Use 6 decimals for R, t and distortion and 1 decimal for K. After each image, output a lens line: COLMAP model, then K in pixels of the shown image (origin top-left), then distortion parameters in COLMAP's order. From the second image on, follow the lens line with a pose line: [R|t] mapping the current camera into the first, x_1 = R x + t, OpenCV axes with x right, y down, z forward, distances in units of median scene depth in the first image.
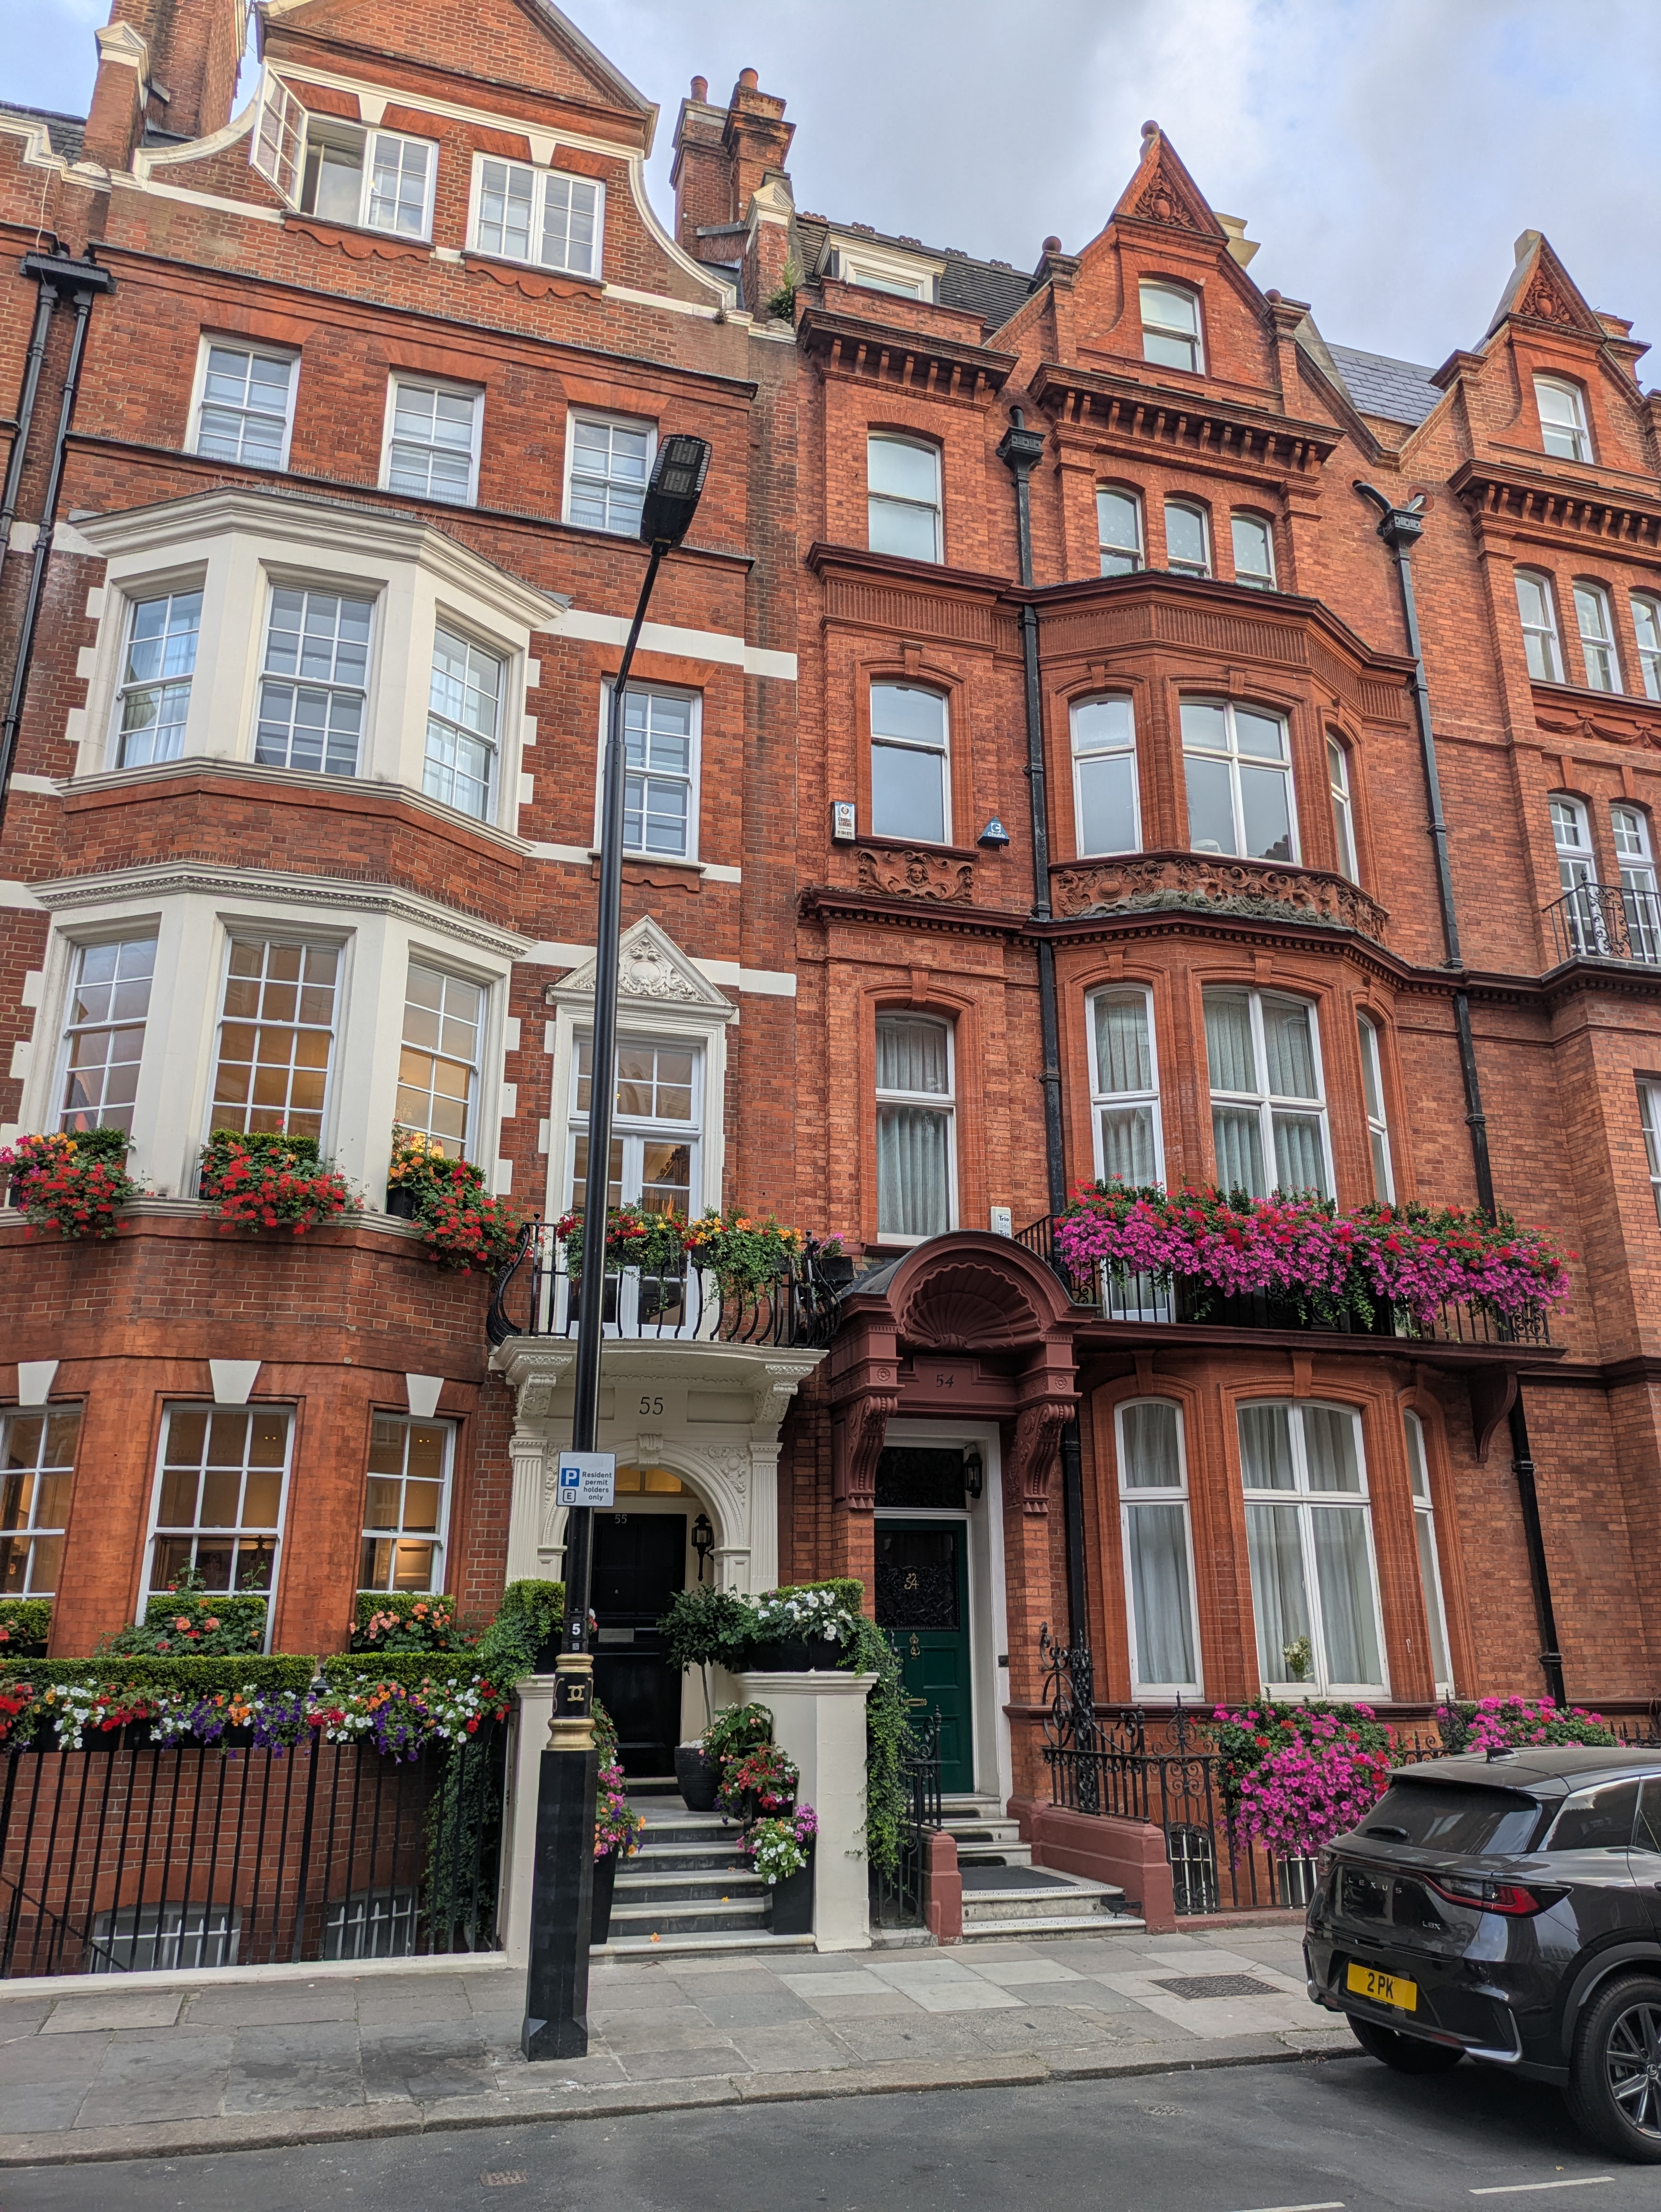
lens RADIAL K [[1612.8, 0, 862.5], [0, 1612.8, 1108.1], [0, 0, 1]] dist [0.065867, -0.068786]
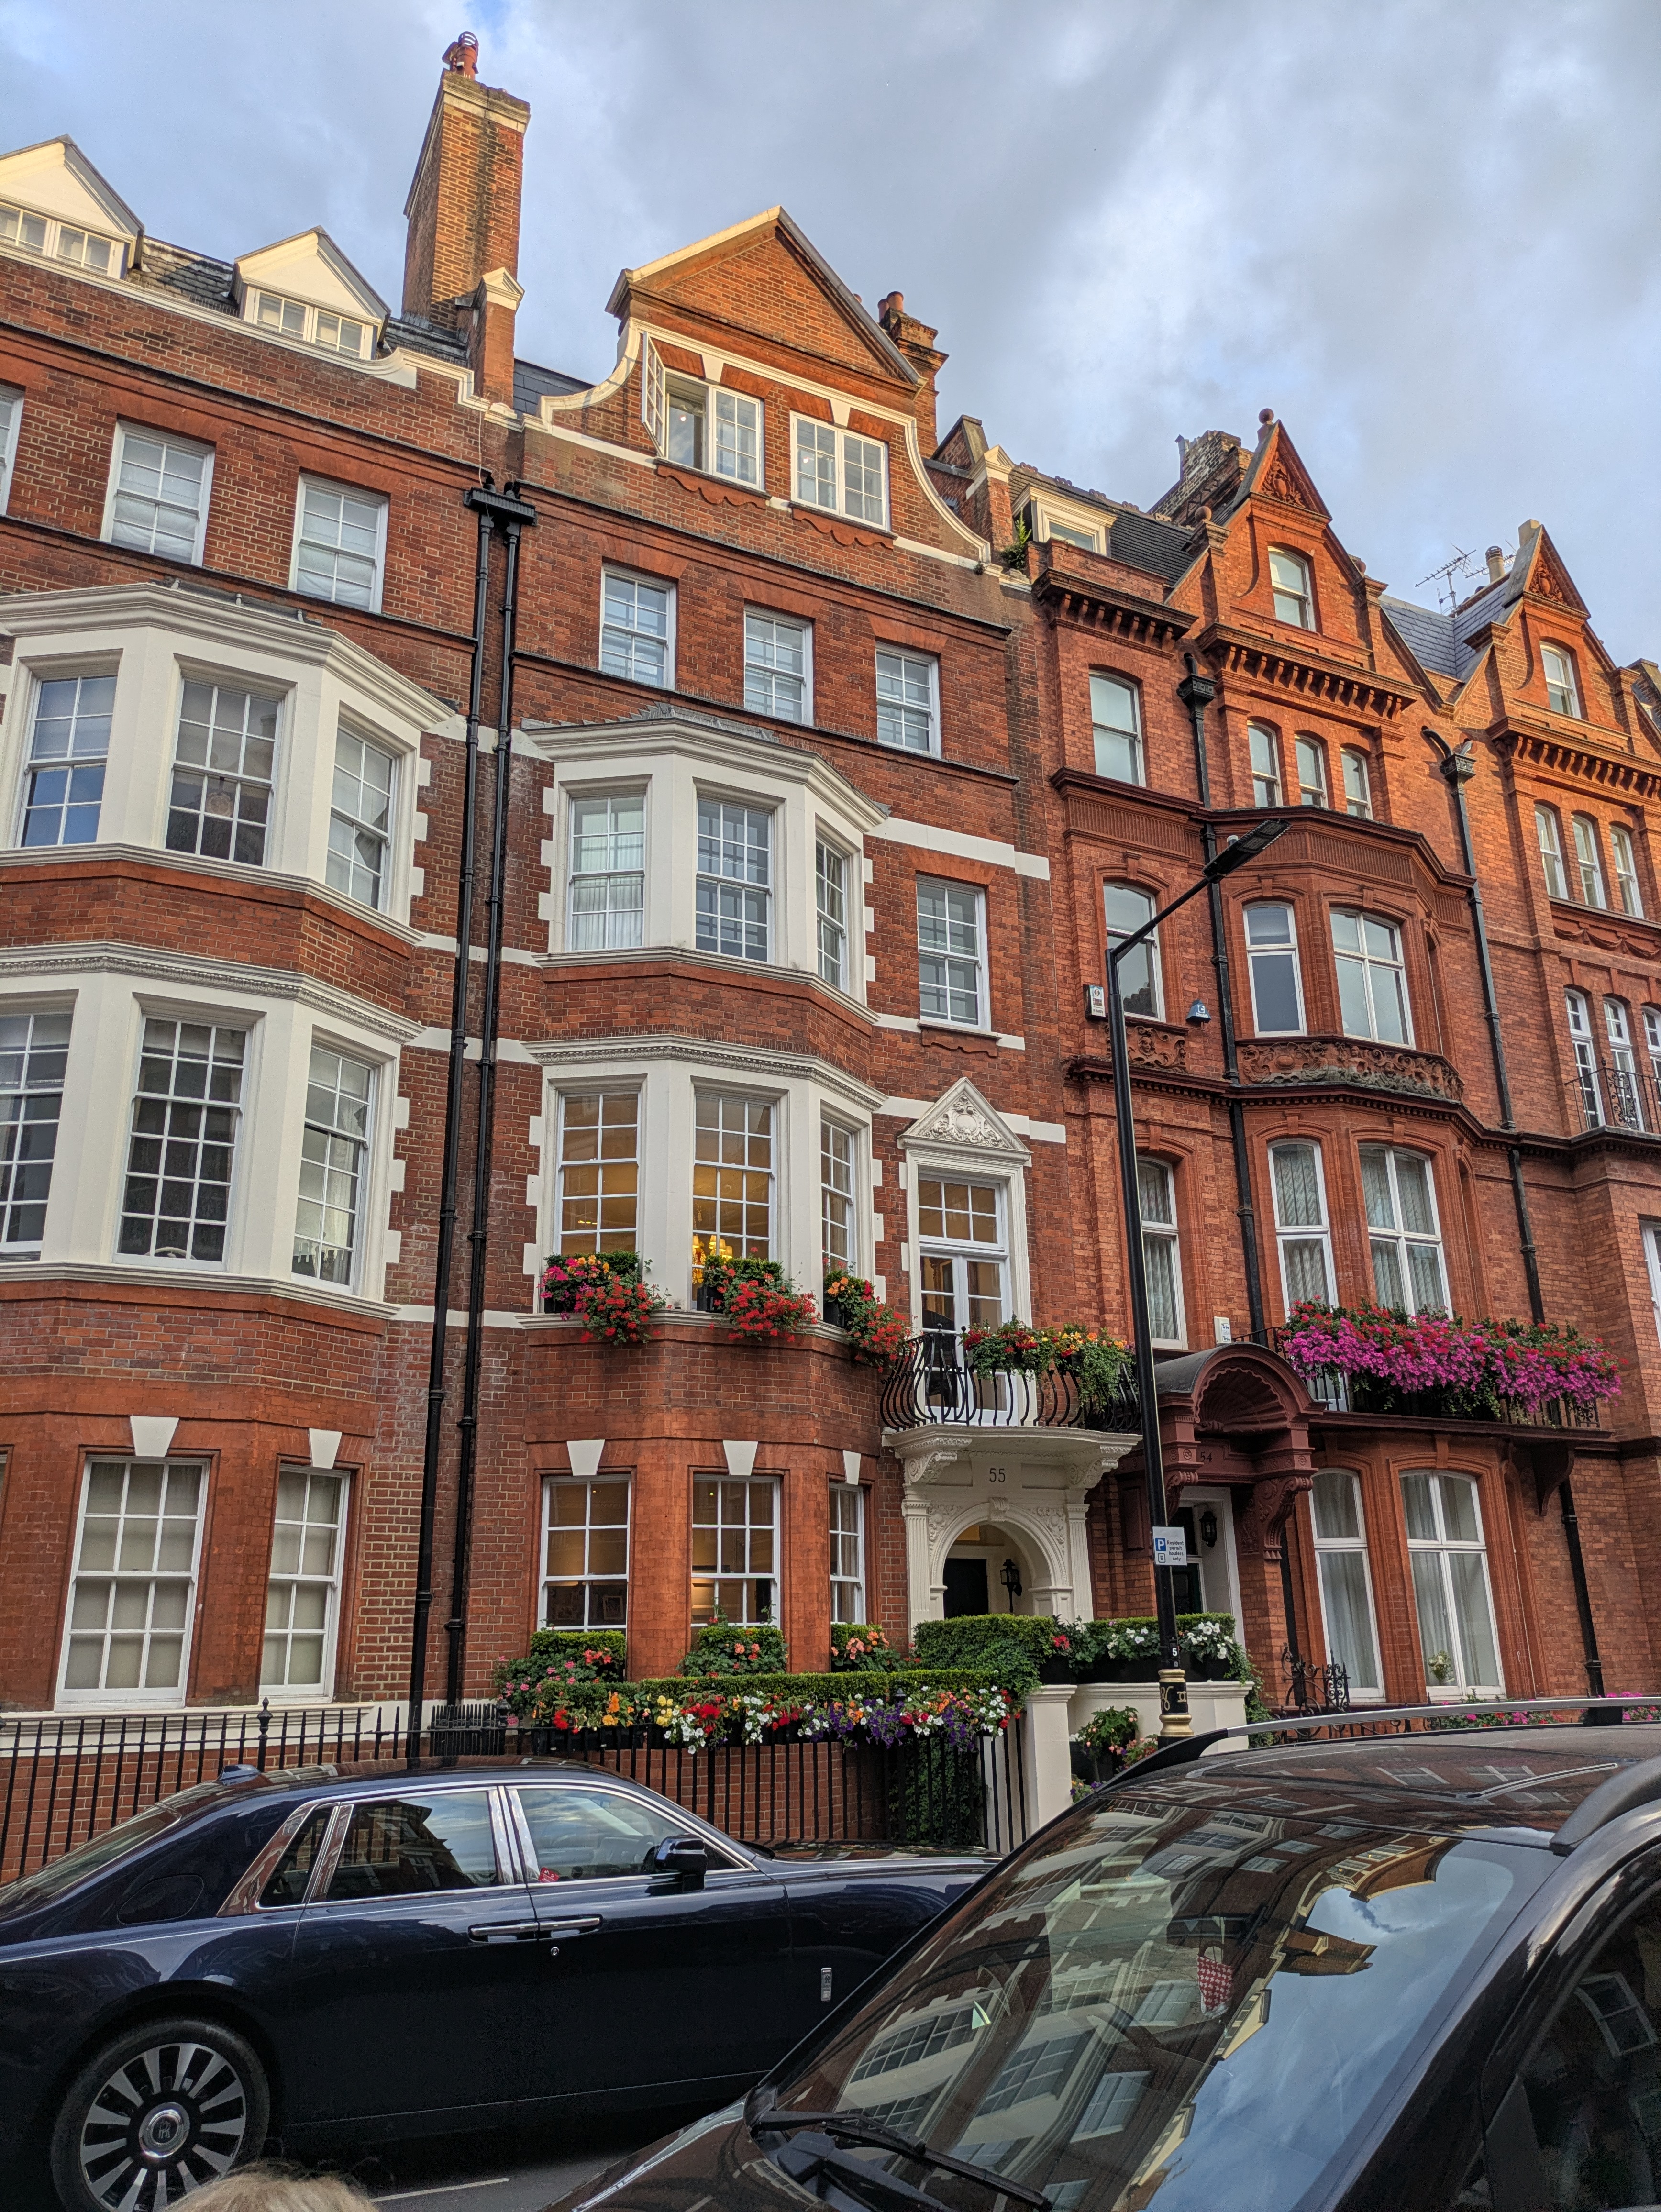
lens RADIAL K [[1612.8, 0, 862.7], [0, 1612.8, 1136.2], [0, 0, 1]] dist [0.065867, -0.068786]
pose [[0.984484, 0.041766, 0.170431, -0.407792], [-0.043060, 0.999065, 0.003902, -0.072438], [-0.170109, -0.011181, 0.985362, -0.203766]]
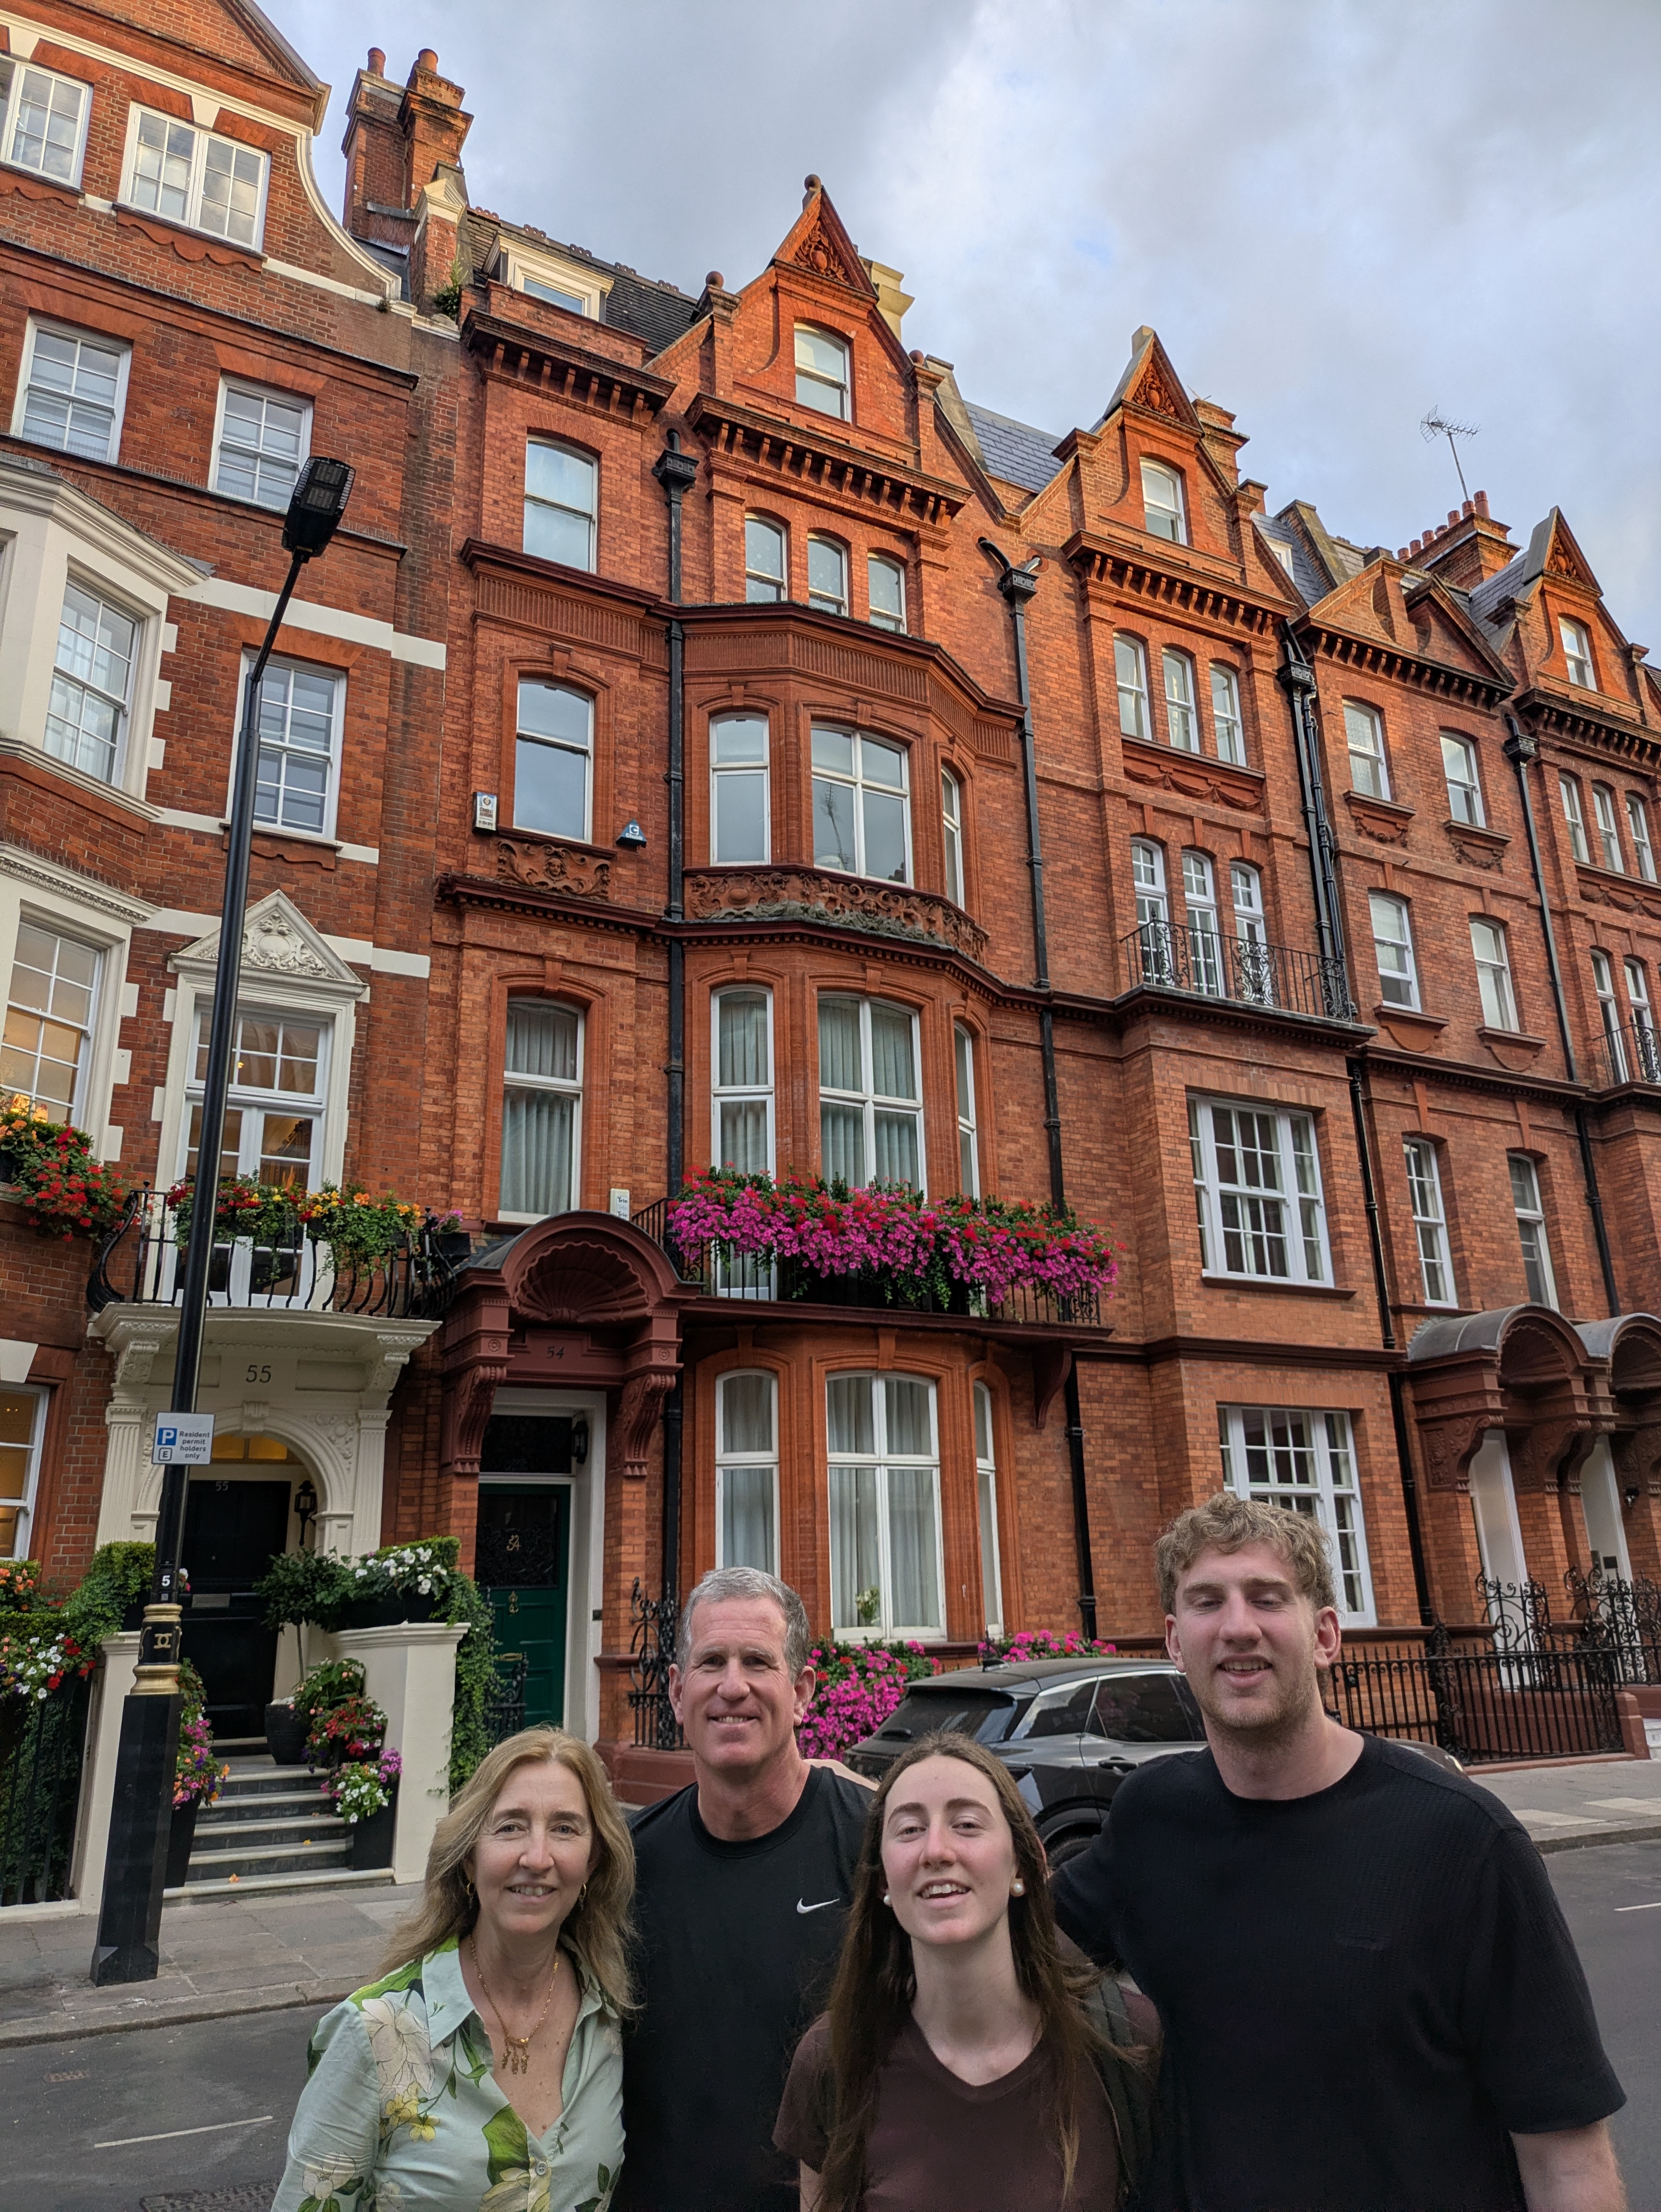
lens RADIAL K [[1612.8, 0, 859.3], [0, 1612.8, 1087.9], [0, 0, 1]] dist [0.065867, -0.068786]
pose [[0.977235, 0.046058, 0.207101, 0.016079], [-0.046404, 0.998918, -0.003191, -0.008805], [-0.207024, -0.006492, 0.978314, -0.069790]]
